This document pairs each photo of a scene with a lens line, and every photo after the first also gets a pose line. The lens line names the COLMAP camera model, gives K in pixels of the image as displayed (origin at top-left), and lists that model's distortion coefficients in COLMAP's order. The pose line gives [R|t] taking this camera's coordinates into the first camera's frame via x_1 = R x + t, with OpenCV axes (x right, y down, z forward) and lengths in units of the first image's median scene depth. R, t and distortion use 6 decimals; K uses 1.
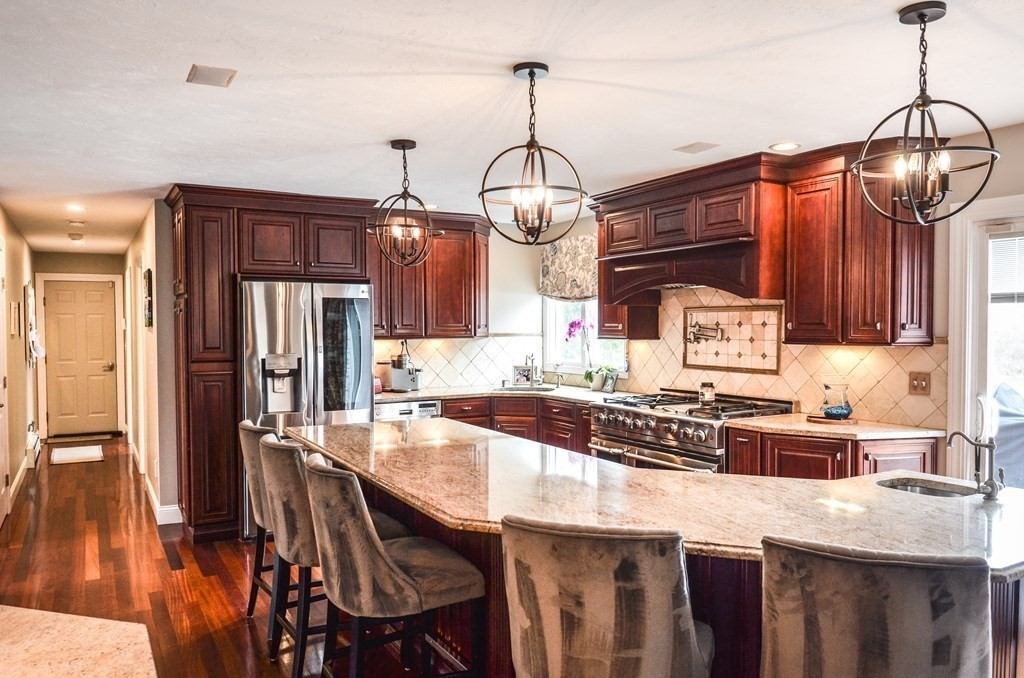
lens RADIAL K [[727.9, 0, 519.7], [0, 727.9, 347.6], [0, 0, 1]] dist [0.045297, -0.088458]
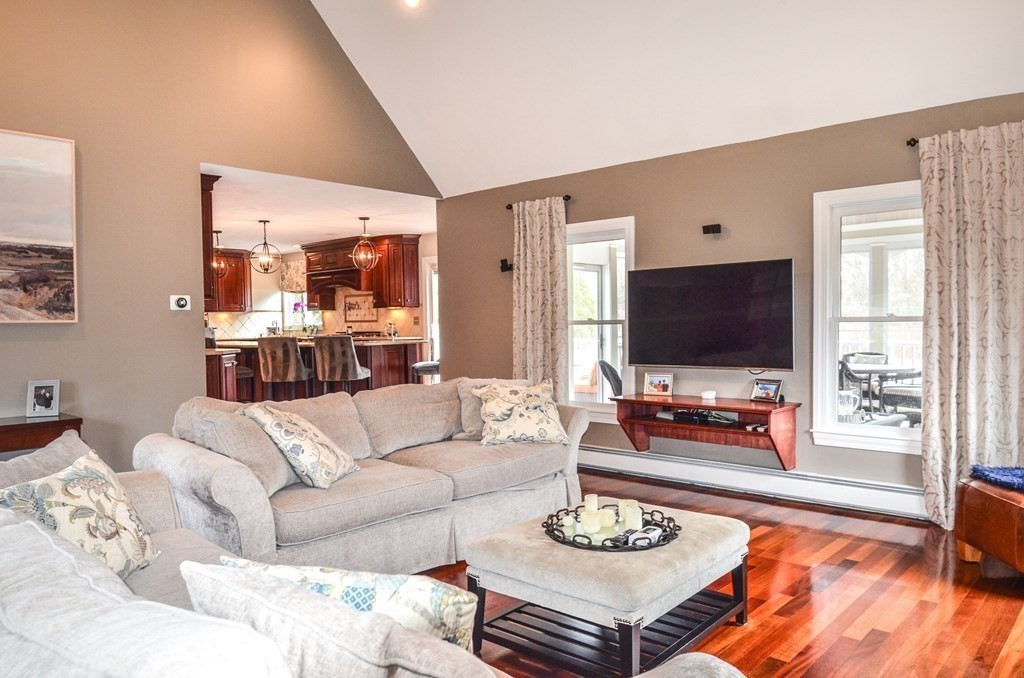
lens RADIAL K [[727.9, 0, 519.7], [0, 727.9, 347.6], [0, 0, 1]] dist [0.045297, -0.088458]
pose [[0.952192, -0.023248, 0.304615, 0.049529], [0.023215, 0.999724, 0.003729, 0.110808], [-0.304618, 0.003521, 0.952468, -1.323101]]
